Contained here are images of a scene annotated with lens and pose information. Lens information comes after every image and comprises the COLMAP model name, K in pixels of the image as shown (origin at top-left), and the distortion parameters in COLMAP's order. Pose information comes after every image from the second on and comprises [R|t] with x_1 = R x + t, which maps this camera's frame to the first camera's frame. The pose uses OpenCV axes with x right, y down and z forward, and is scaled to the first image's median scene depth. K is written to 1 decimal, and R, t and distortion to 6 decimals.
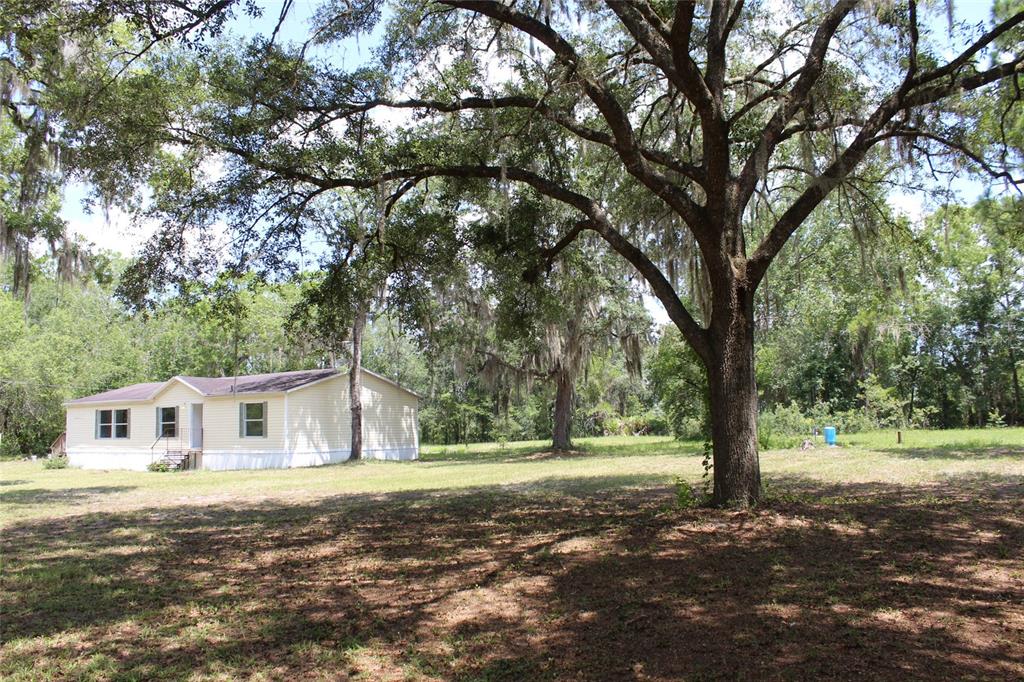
lens RADIAL K [[852.8, 0, 510.8], [0, 852.8, 339.0], [0, 0, 1]] dist [-0.150339, 0.128037]
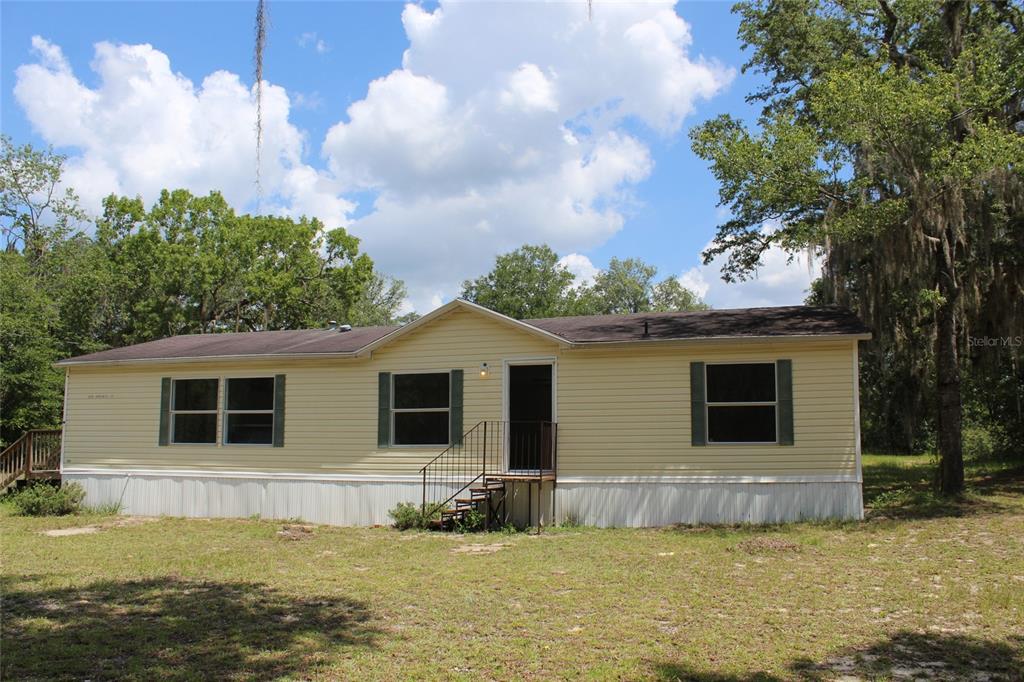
lens RADIAL K [[852.8, 0, 518.8], [0, 852.8, 339.0], [0, 0, 1]] dist [-0.150339, 0.128037]
pose [[0.957533, 0.048787, 0.284167, -0.561440], [-0.045313, 0.998796, -0.018789, 0.081472], [-0.284741, 0.005115, 0.958591, 0.662783]]
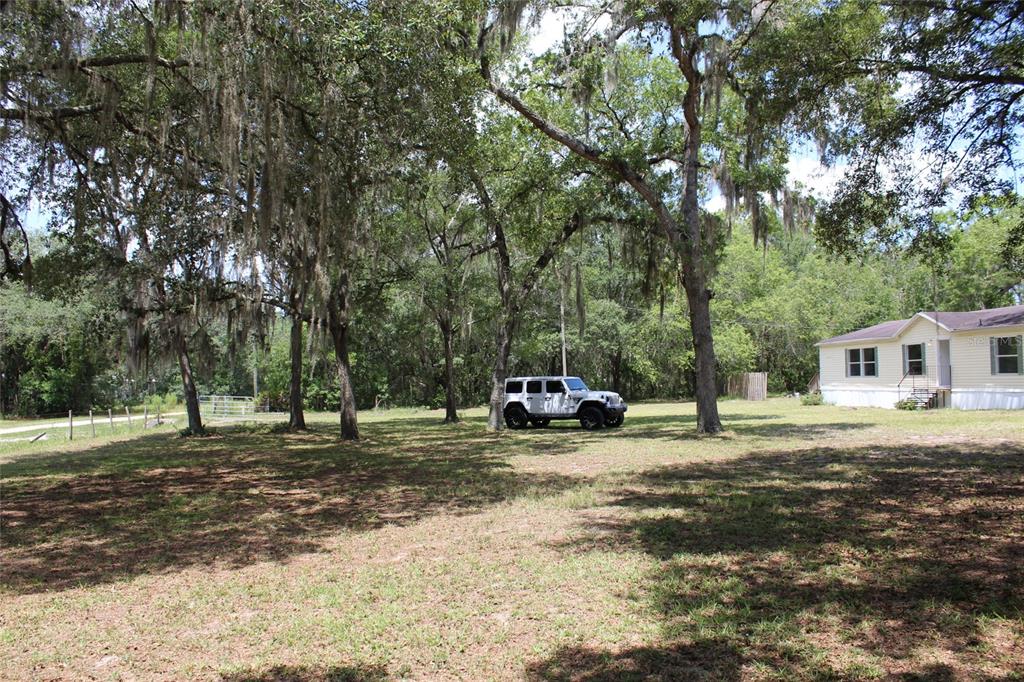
lens RADIAL K [[852.8, 0, 514.7], [0, 852.8, 348.7], [0, 0, 1]] dist [-0.150339, 0.128037]
pose [[0.651240, -0.017501, -0.758670, 0.025435], [0.083027, 0.995376, 0.048309, 0.001074], [0.754316, -0.094451, 0.649681, 0.014922]]
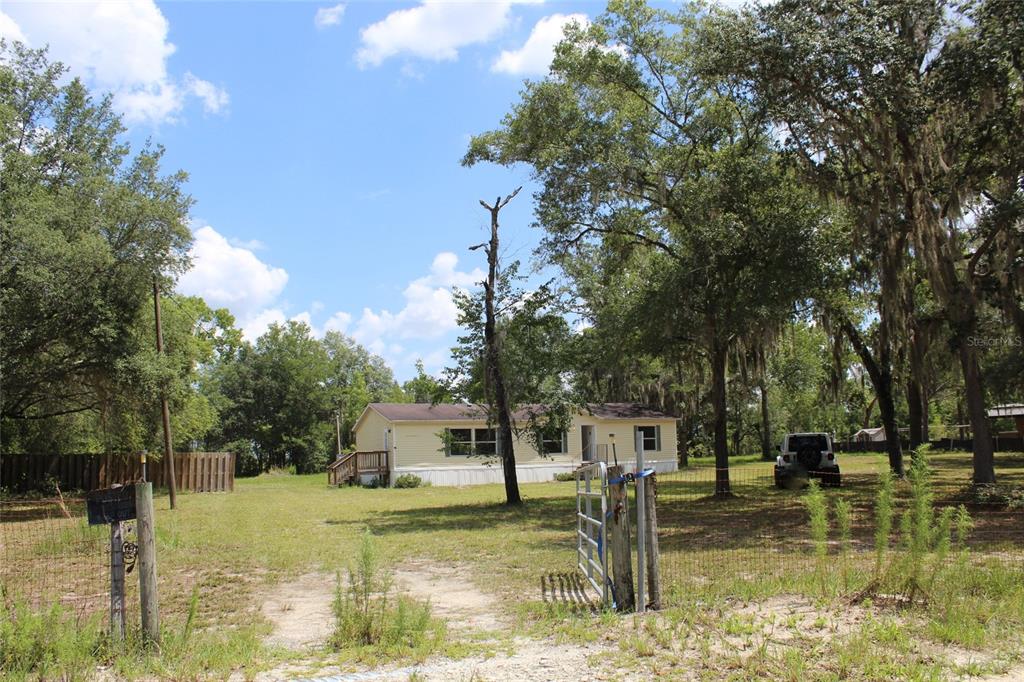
lens RADIAL K [[852.8, 0, 519.7], [0, 852.8, 336.5], [0, 0, 1]] dist [-0.150339, 0.128037]
pose [[0.553998, 0.121659, 0.823581, -1.663620], [-0.076544, 0.992518, -0.095126, 0.083204], [-0.828992, -0.010340, 0.559165, 0.424923]]
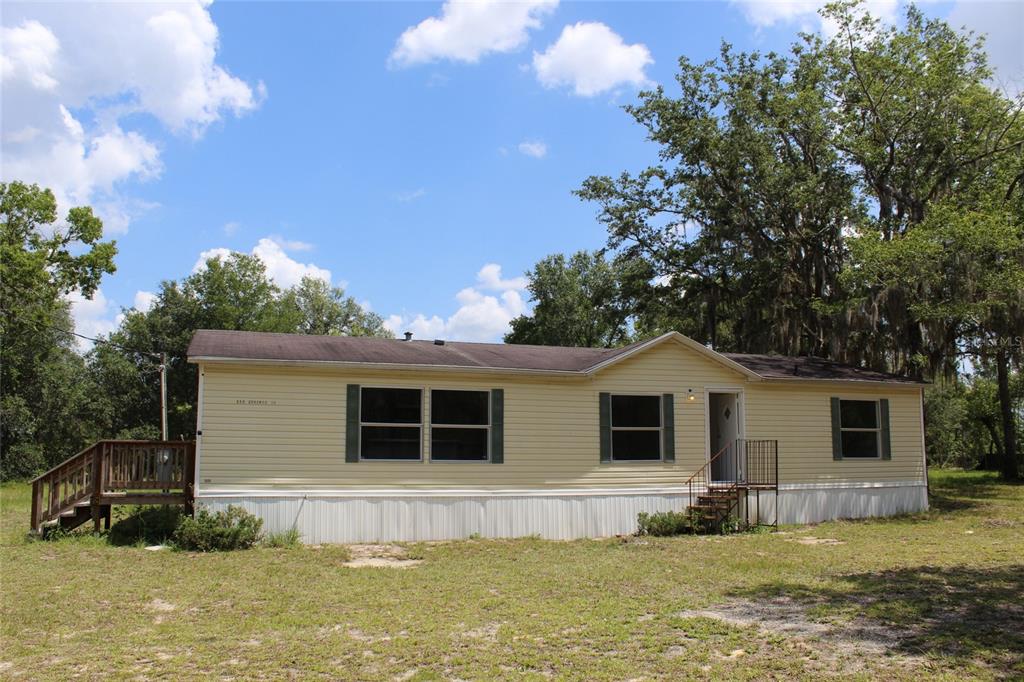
lens RADIAL K [[852.8, 0, 510.3], [0, 852.8, 344.1], [0, 0, 1]] dist [-0.150339, 0.128037]
pose [[0.624914, 0.125847, 0.770484, -0.948381], [-0.098720, 0.991738, -0.081917, 0.114786], [-0.774427, -0.024871, 0.632174, 0.873827]]
